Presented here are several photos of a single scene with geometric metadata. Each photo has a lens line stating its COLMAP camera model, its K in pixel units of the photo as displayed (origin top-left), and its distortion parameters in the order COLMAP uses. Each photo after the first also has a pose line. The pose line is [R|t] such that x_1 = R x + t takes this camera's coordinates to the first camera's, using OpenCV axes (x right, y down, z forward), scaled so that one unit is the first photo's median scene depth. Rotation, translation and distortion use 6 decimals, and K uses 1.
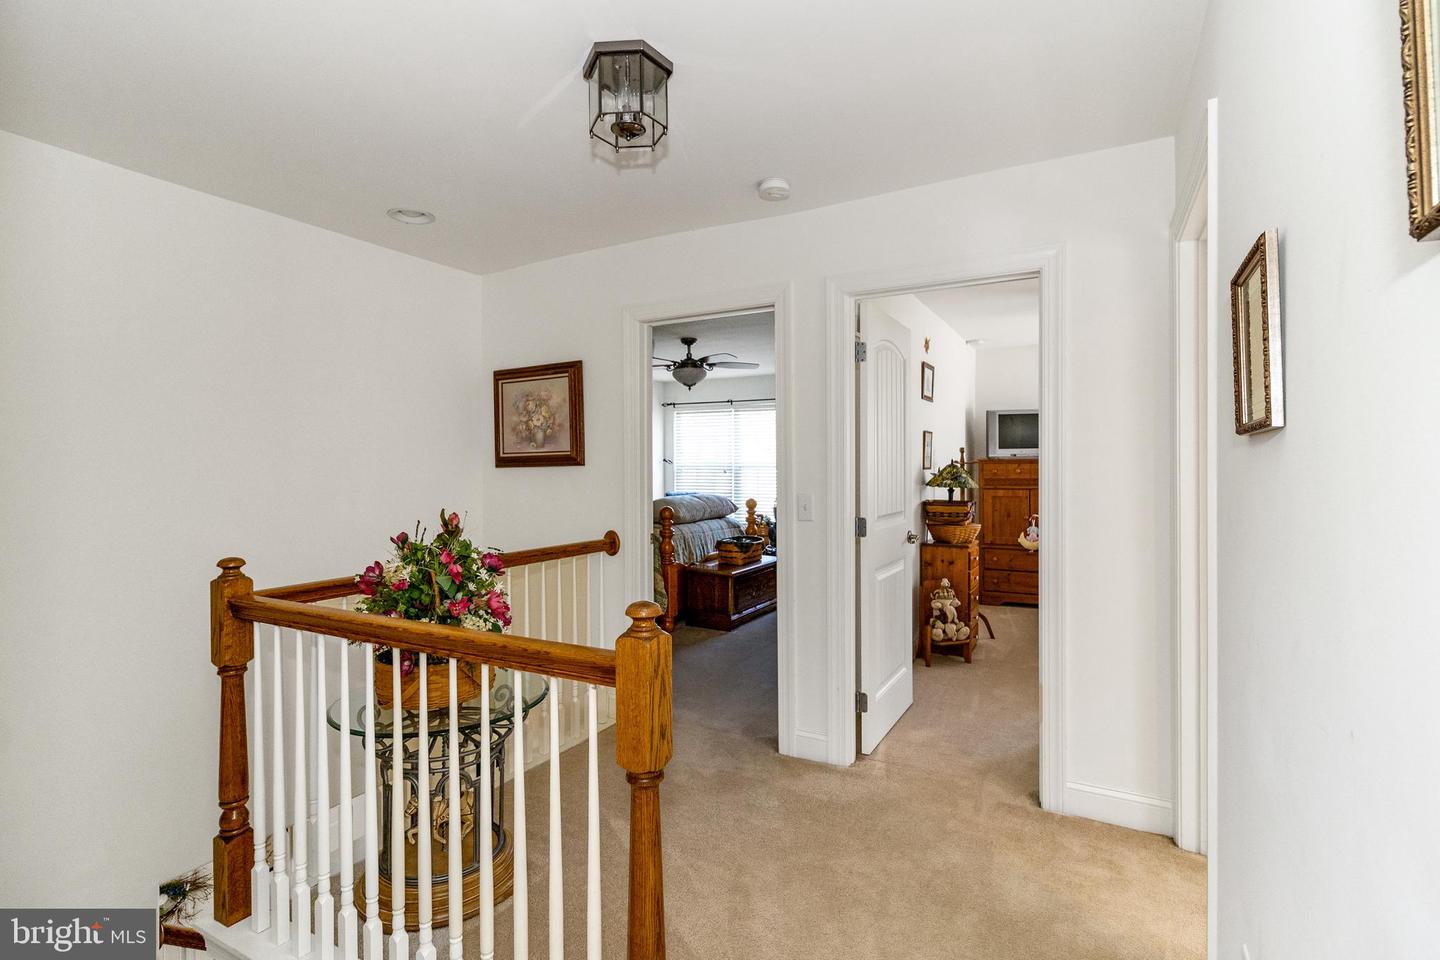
lens RADIAL K [[683.0, 0, 724.4], [0, 683.0, 471.6], [0, 0, 1]] dist [0.001694, 0.000349]
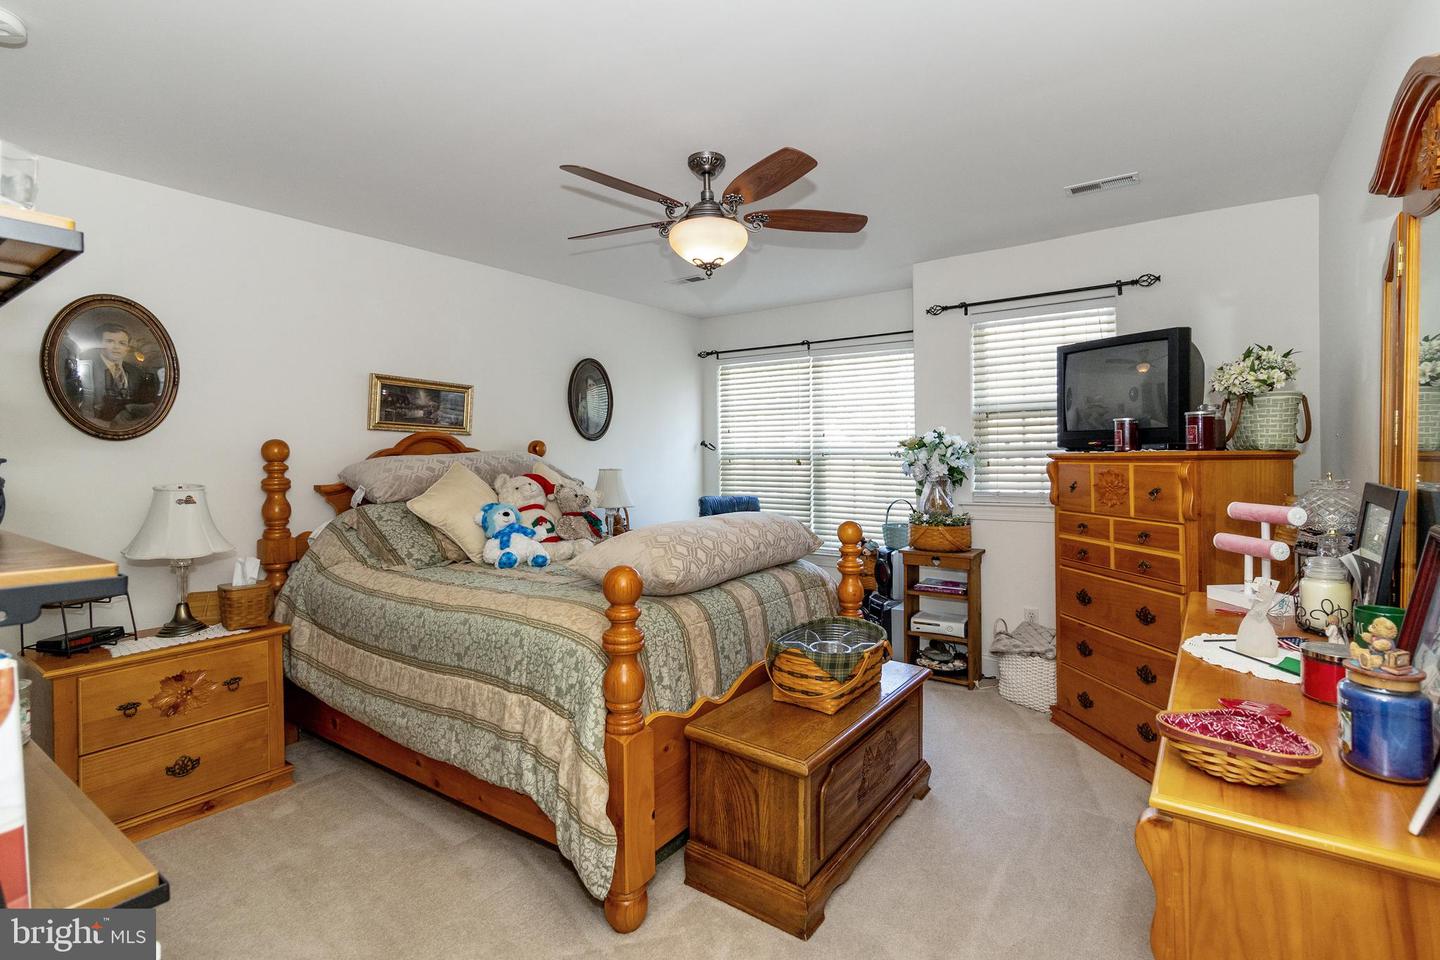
lens RADIAL K [[683.0, 0, 724.4], [0, 683.0, 471.6], [0, 0, 1]] dist [0.001694, 0.000349]
pose [[0.993292, -0.001782, -0.115620, 0.010331], [0.004296, 0.999760, 0.021497, -0.007950], [0.115554, -0.021849, 0.993061, 0.721137]]
